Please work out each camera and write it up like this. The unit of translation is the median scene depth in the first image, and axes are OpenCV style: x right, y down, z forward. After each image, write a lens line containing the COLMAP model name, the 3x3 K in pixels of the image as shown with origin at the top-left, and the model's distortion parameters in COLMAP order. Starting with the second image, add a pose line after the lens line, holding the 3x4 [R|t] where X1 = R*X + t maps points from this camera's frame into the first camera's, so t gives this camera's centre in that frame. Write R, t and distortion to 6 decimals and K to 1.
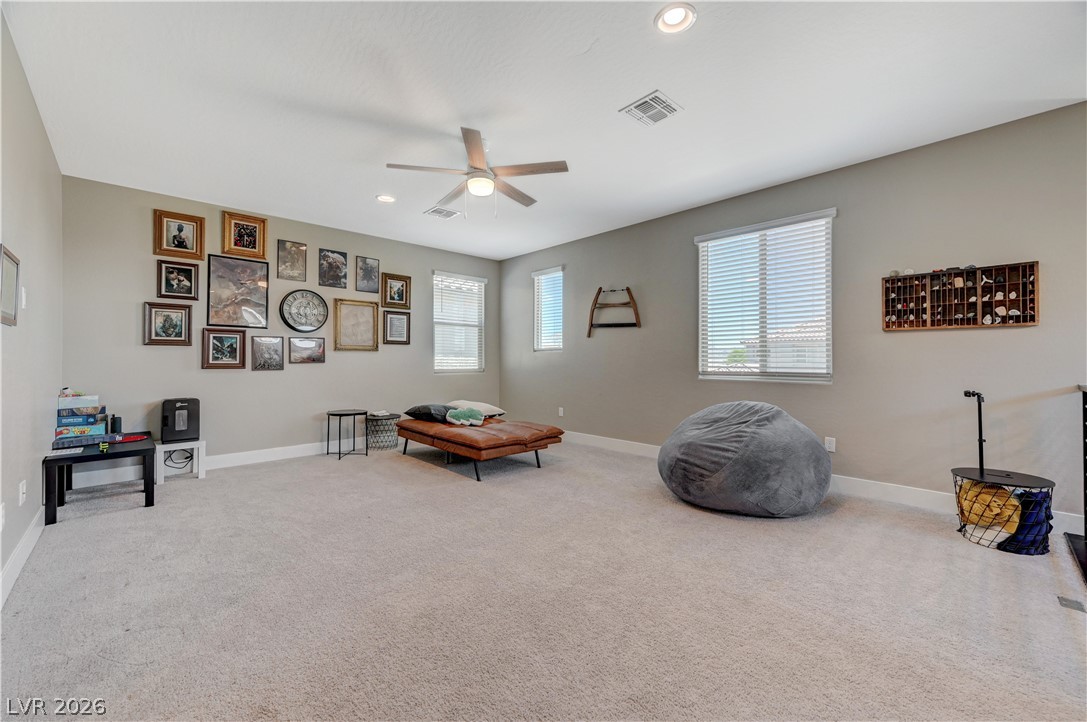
lens RADIAL K [[427.4, 0, 543.4], [0, 427.4, 357.1], [0, 0, 1]] dist [-0.002992, 0.001611]
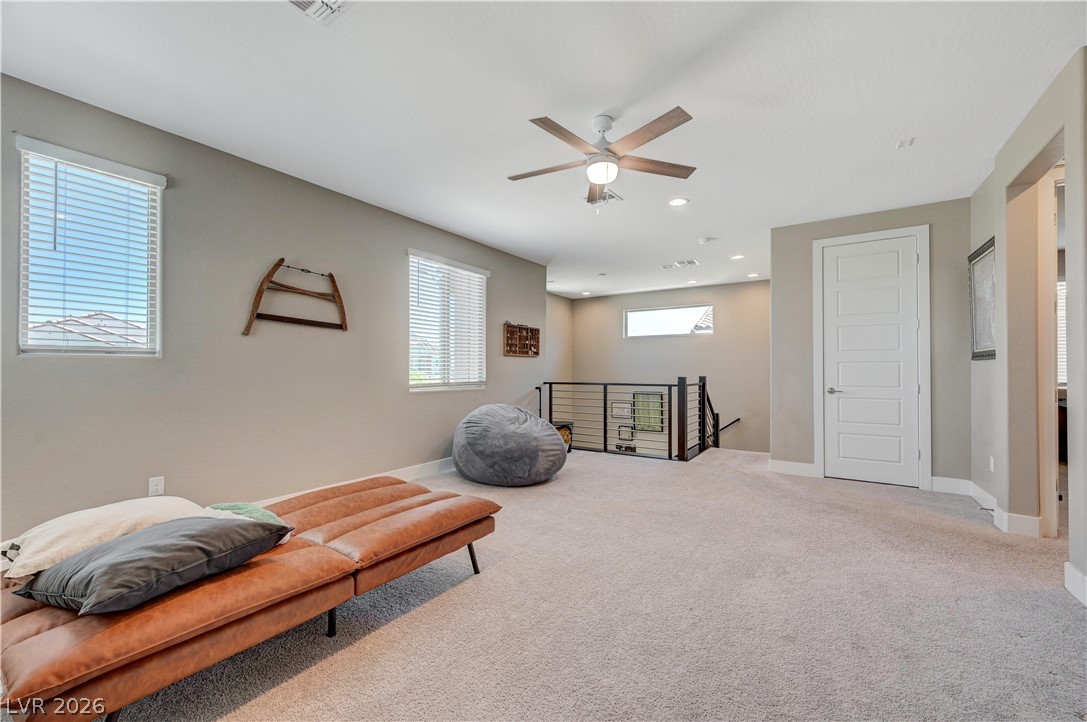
lens RADIAL K [[427.4, 0, 543.1], [0, 427.4, 365.9], [0, 0, 1]] dist [-0.002992, 0.001611]
pose [[-0.222429, 0.009387, 0.974904, -0.878033], [-0.003574, 0.999939, -0.010444, -0.000703], [-0.974942, -0.005807, -0.222382, 1.205426]]
